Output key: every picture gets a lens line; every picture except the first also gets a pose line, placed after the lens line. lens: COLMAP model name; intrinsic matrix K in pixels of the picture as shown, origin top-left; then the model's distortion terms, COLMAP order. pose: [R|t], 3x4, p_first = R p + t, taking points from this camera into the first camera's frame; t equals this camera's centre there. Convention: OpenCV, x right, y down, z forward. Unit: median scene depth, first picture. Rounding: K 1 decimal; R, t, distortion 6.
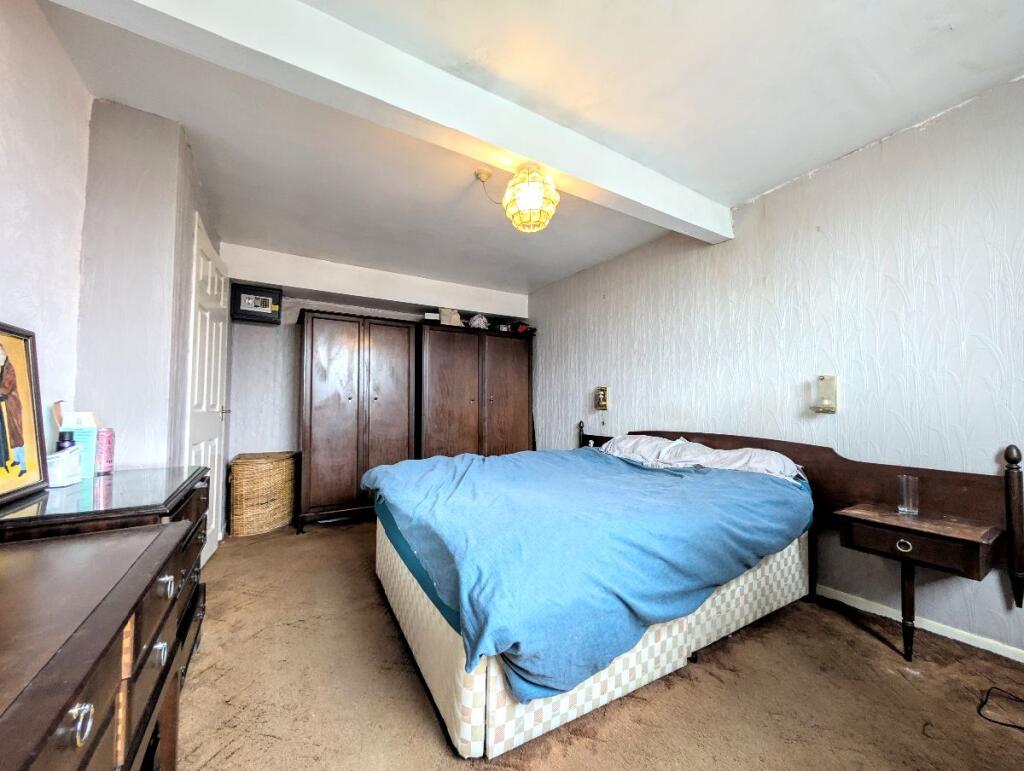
lens RADIAL K [[379.1, 0, 513.2], [0, 379.1, 389.4], [0, 0, 1]] dist [-0.015902, 0.000089]
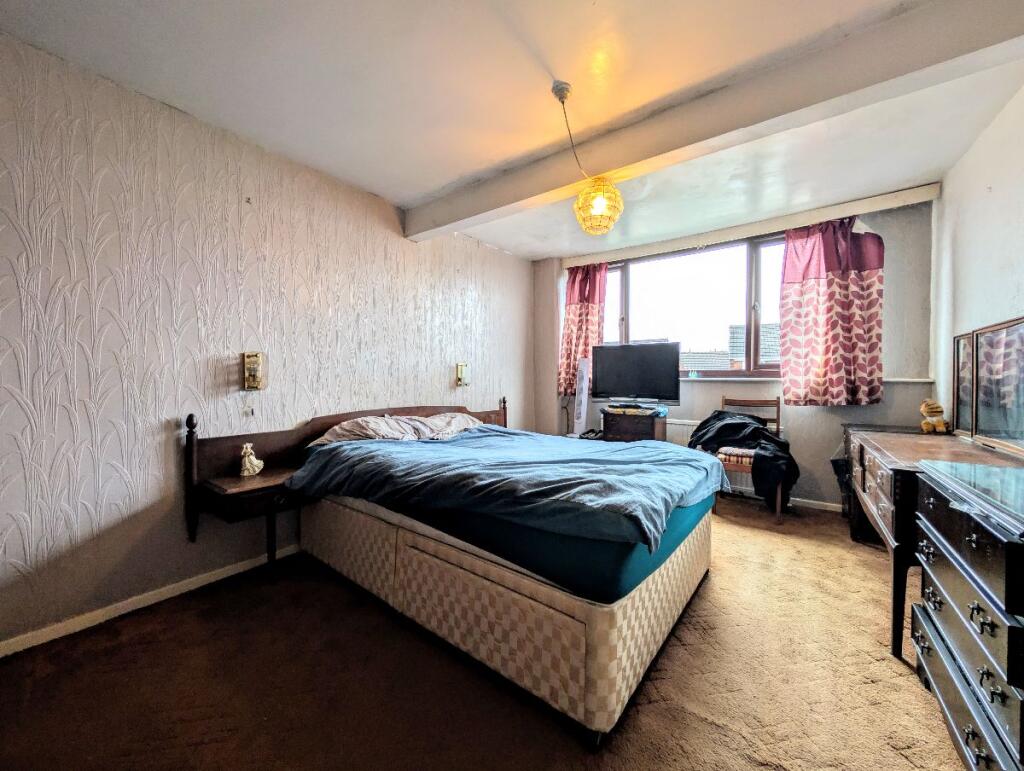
lens RADIAL K [[379.1, 0, 513.2], [0, 379.1, 389.4], [0, 0, 1]] dist [-0.015902, 0.000089]
pose [[-0.373468, 0.001984, 0.927641, -0.475418], [-0.038937, 0.999083, -0.017813, 0.044742], [-0.926825, -0.042772, -0.373049, 0.819513]]
